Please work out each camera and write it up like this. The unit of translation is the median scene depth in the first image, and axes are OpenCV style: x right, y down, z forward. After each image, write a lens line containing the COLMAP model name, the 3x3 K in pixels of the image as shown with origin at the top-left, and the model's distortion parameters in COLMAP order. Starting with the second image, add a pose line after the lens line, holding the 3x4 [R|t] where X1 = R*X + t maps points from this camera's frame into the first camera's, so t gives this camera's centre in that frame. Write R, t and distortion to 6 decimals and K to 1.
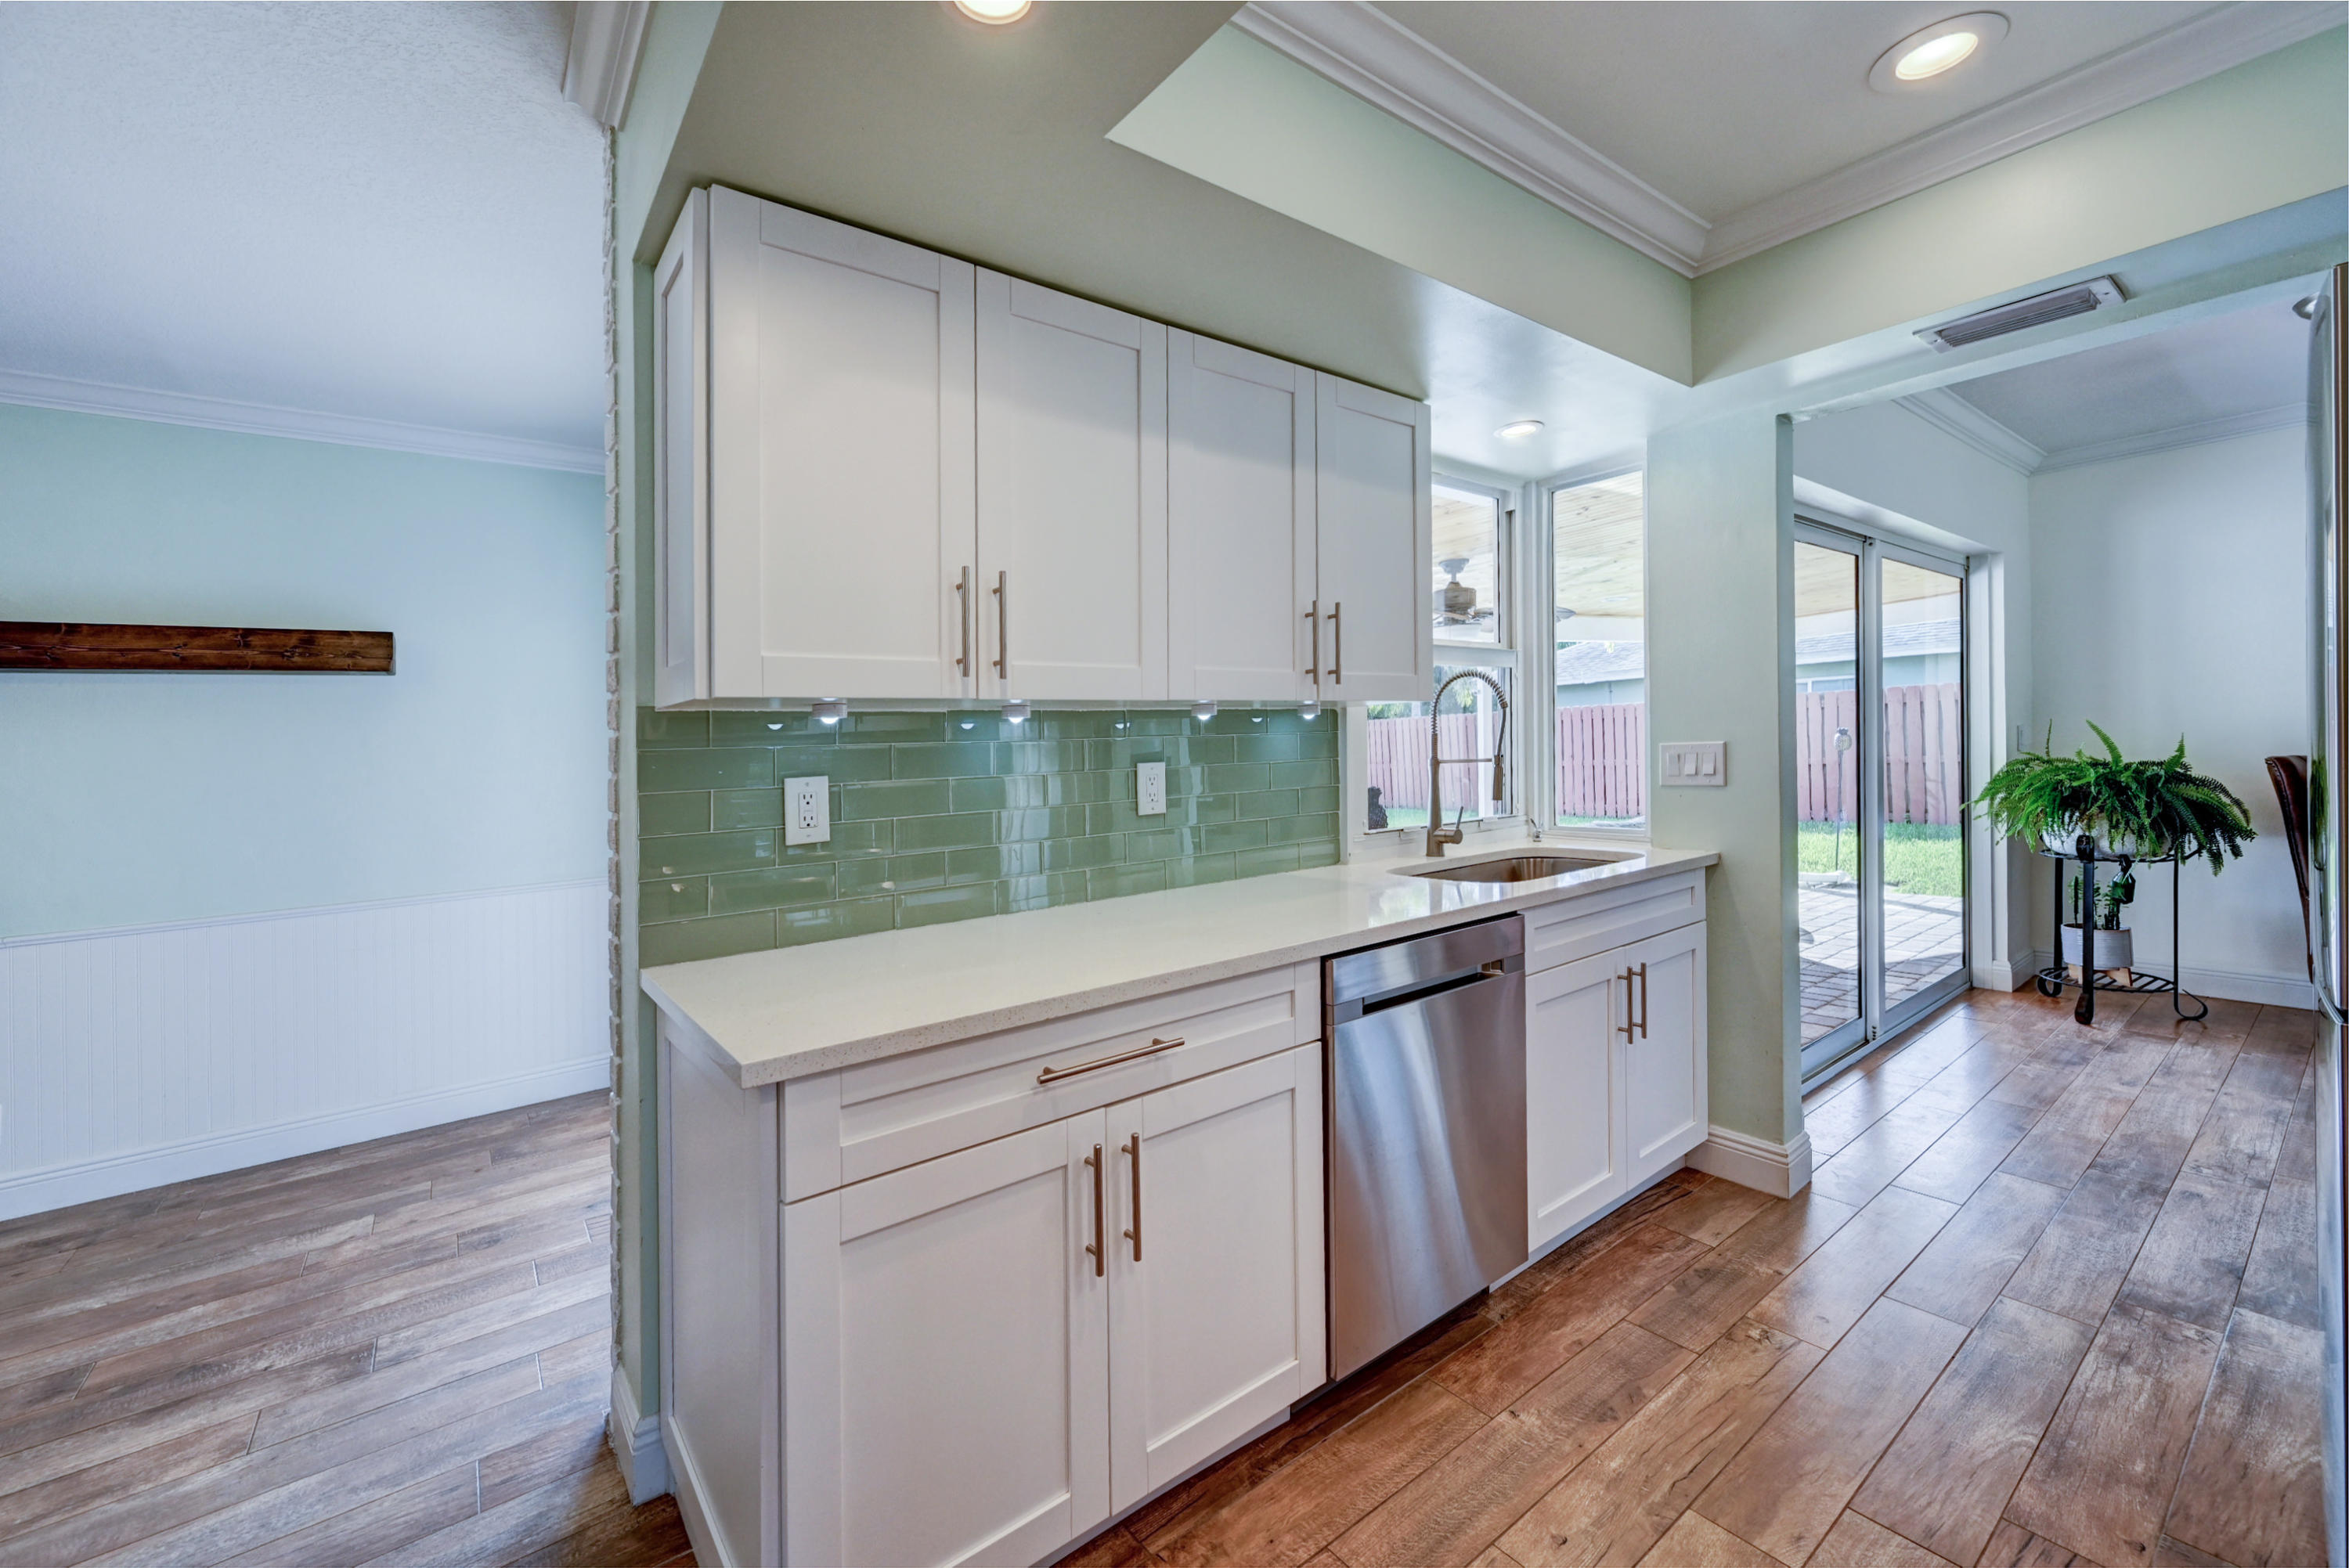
lens RADIAL K [[985.7, 0, 1239.5], [0, 985.7, 739.7], [0, 0, 1]] dist [0.002275, 0.000212]
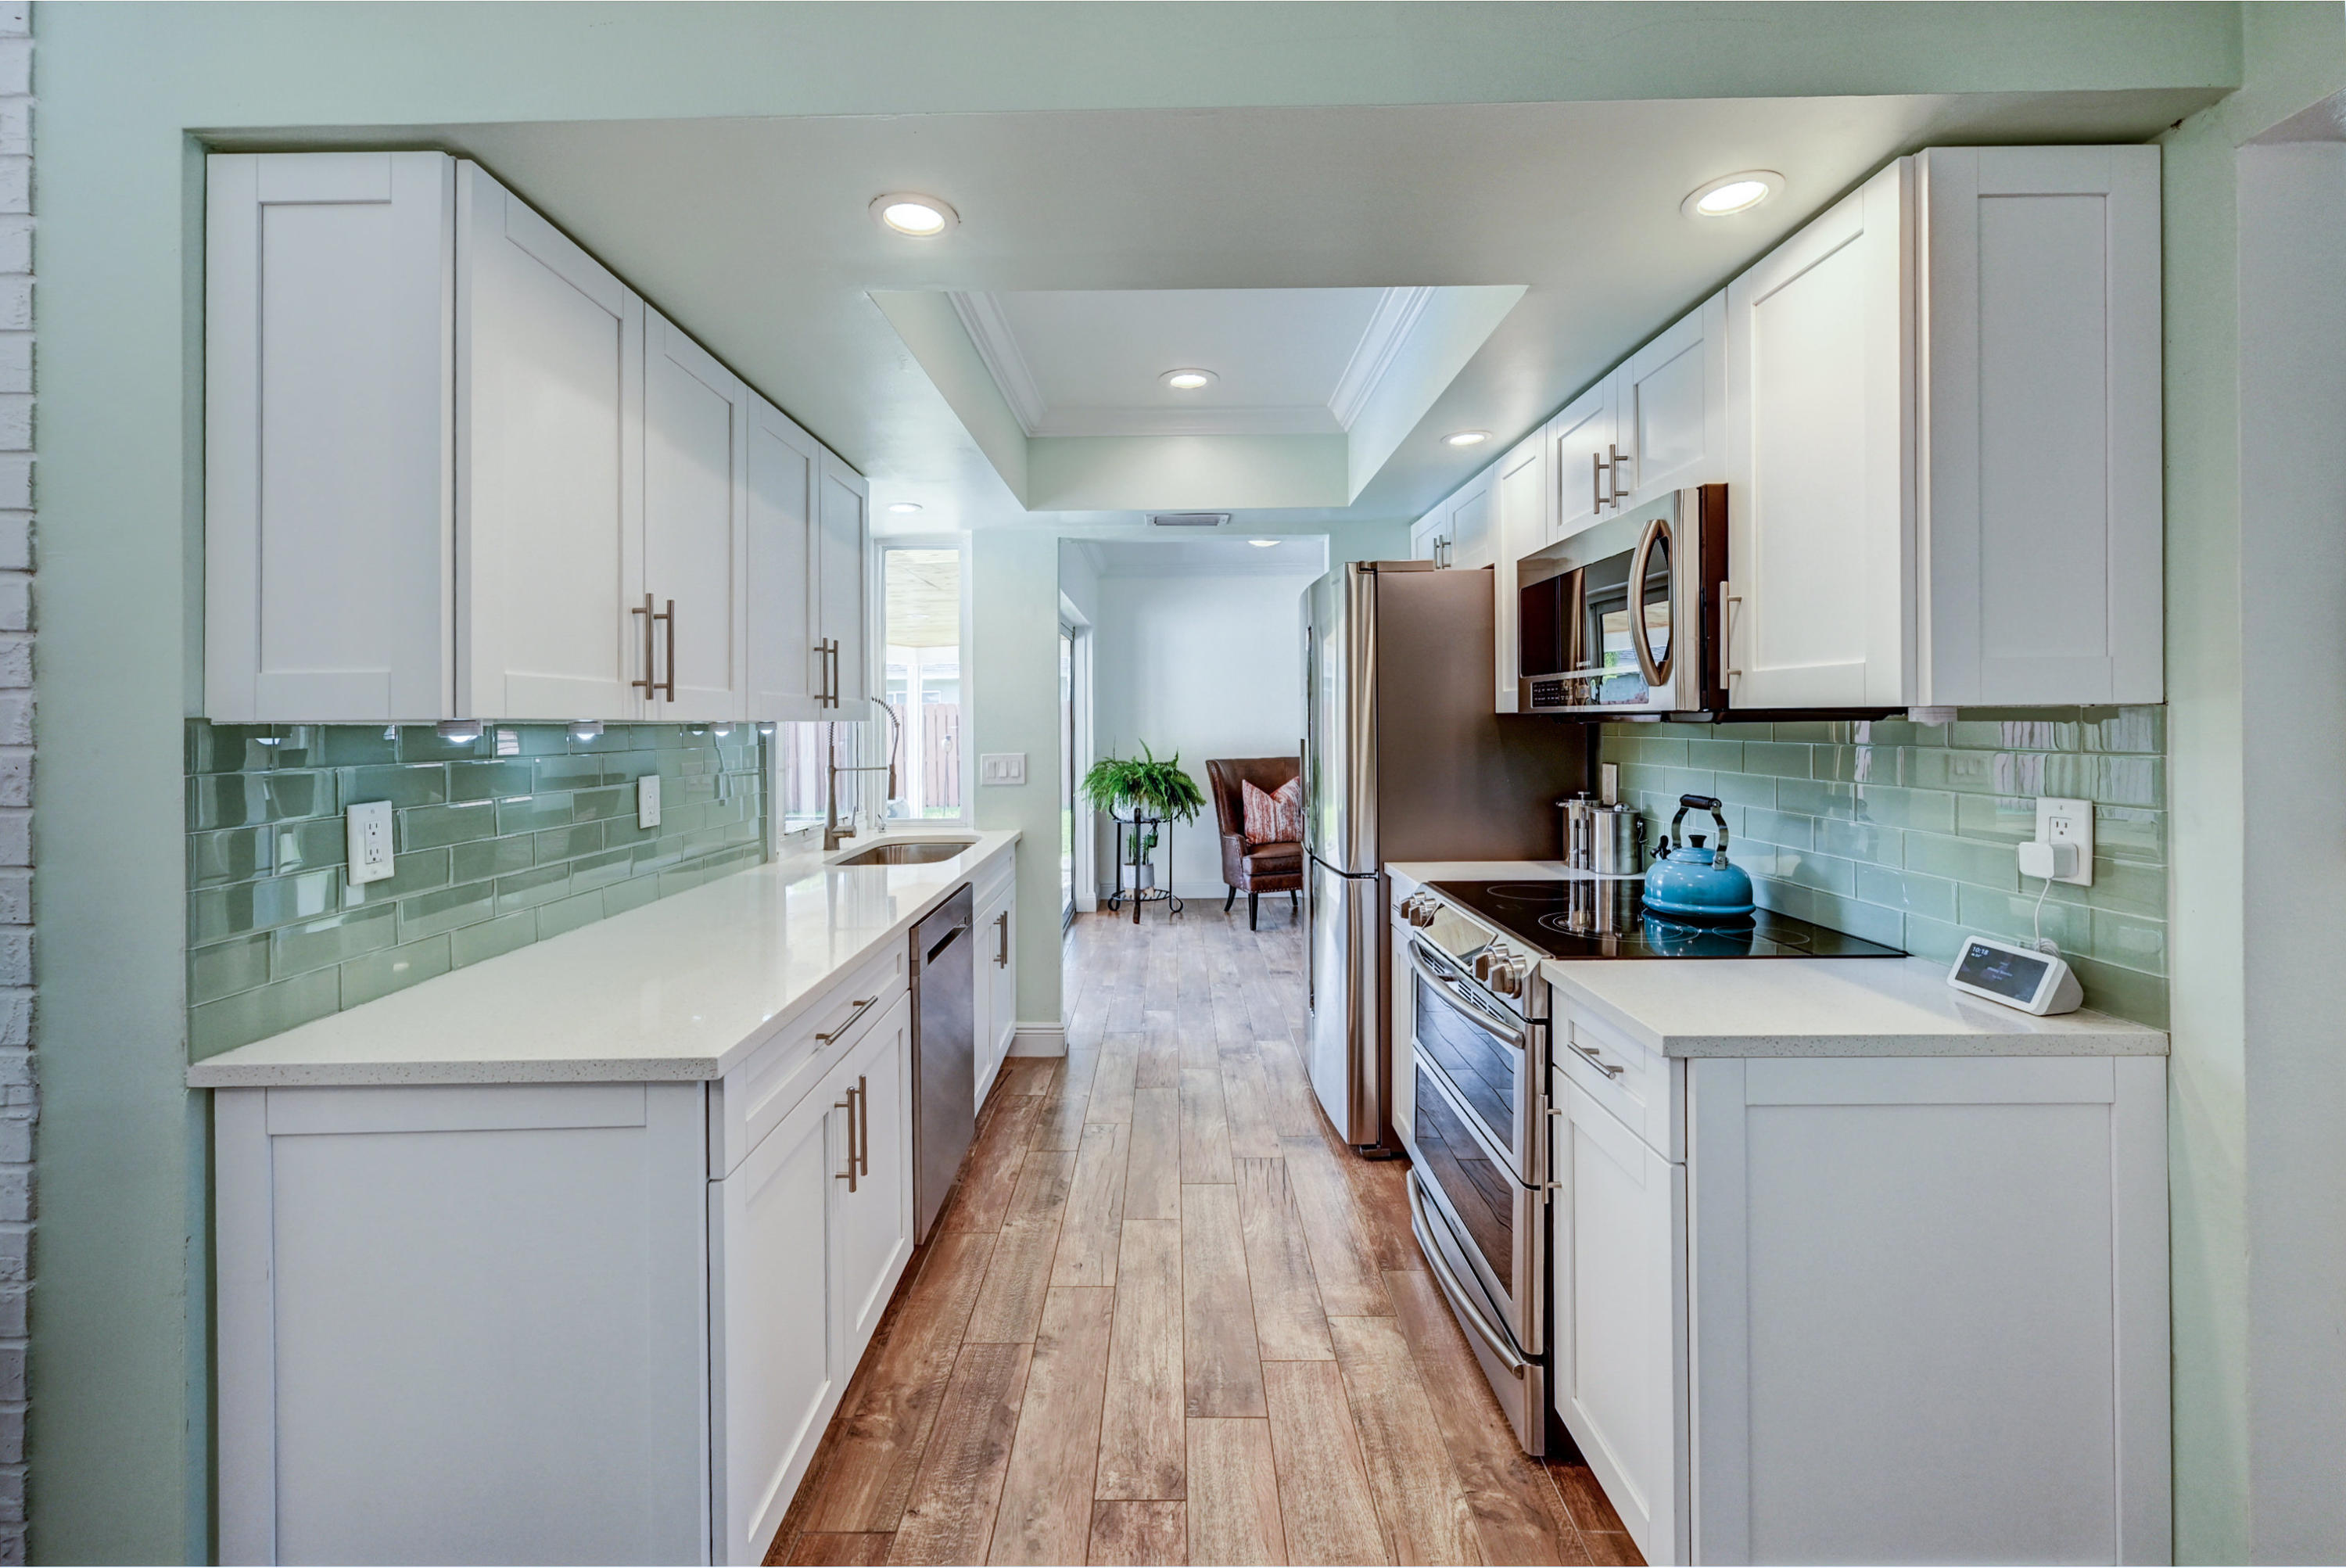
lens RADIAL K [[931.7, 0, 1226.0], [0, 931.7, 711.3], [0, 0, 1]] dist [0.000875, 0.000162]
pose [[0.586713, 0.037456, 0.808928, -0.435071], [-0.015130, 0.999262, -0.035296, -0.016032], [-0.809653, 0.008470, 0.586847, -0.042415]]
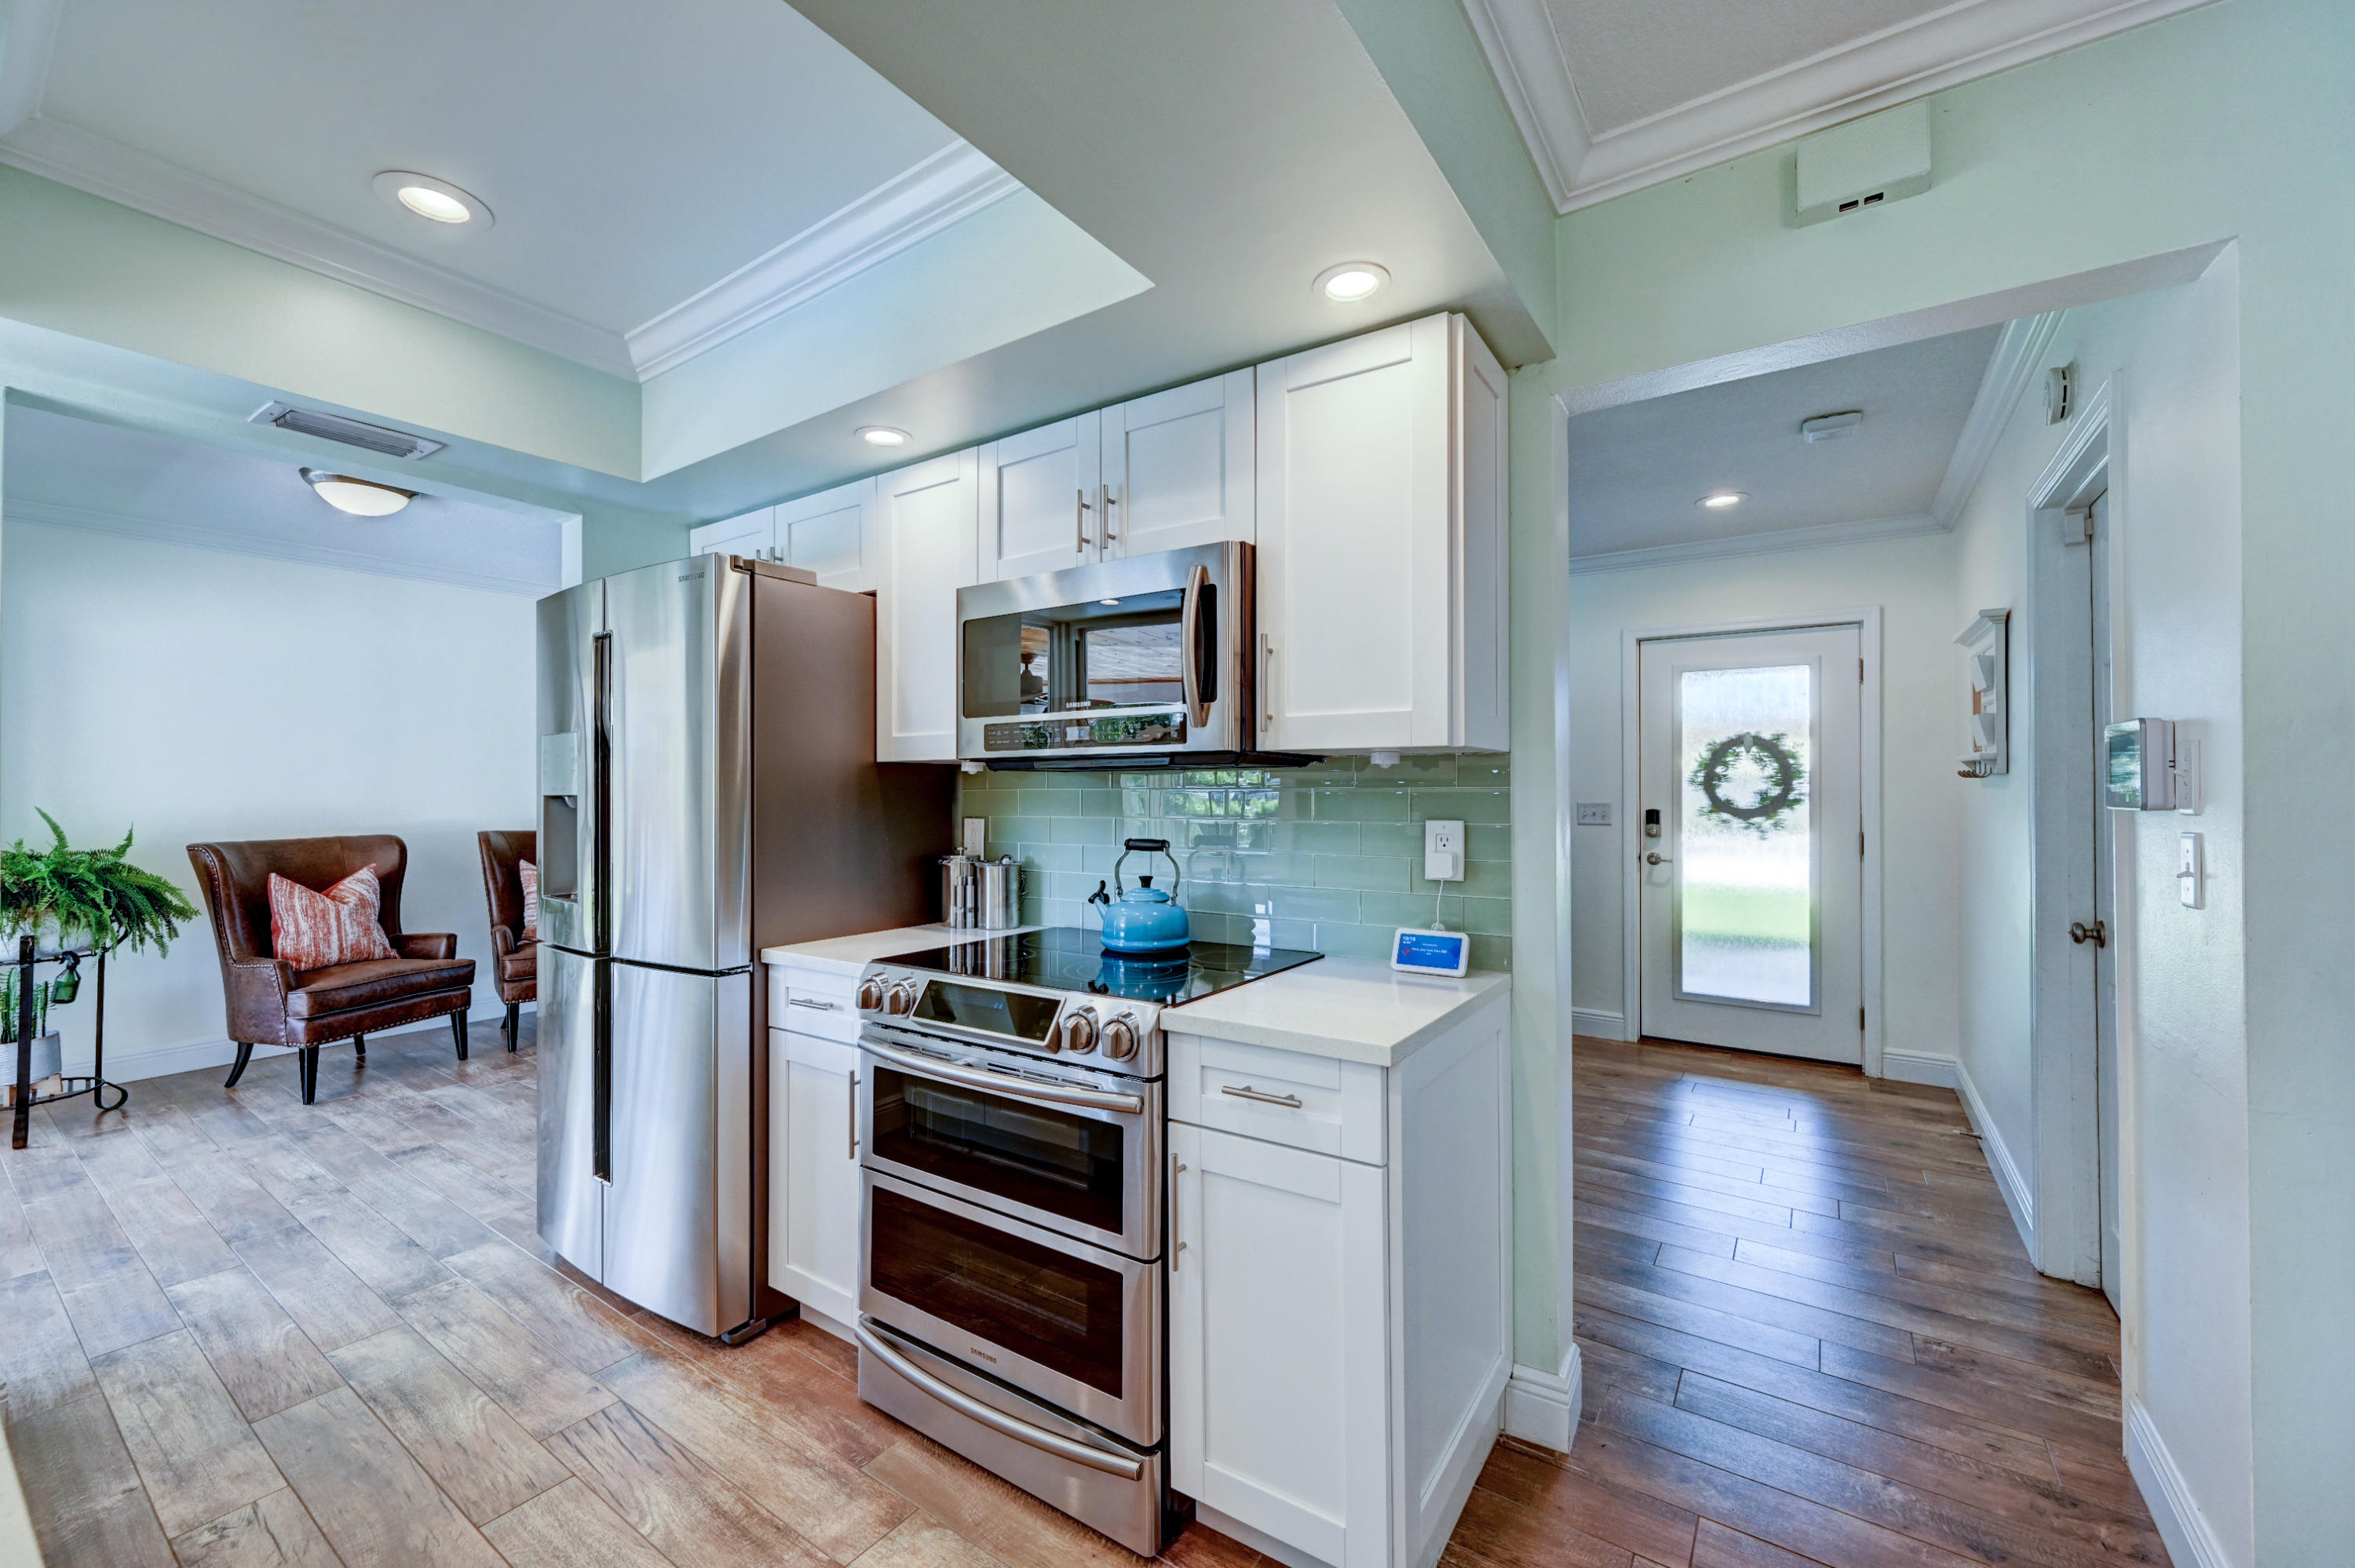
lens RADIAL K [[926.1, 0, 1180.9], [0, 926.1, 779.4], [0, 0, 1]] dist [0.002327, 0.000721]
pose [[-0.286884, 0.048120, 0.956756, -0.359707], [0.011835, 0.998839, -0.046687, 0.009165], [-0.957892, -0.002071, -0.287120, 0.324421]]
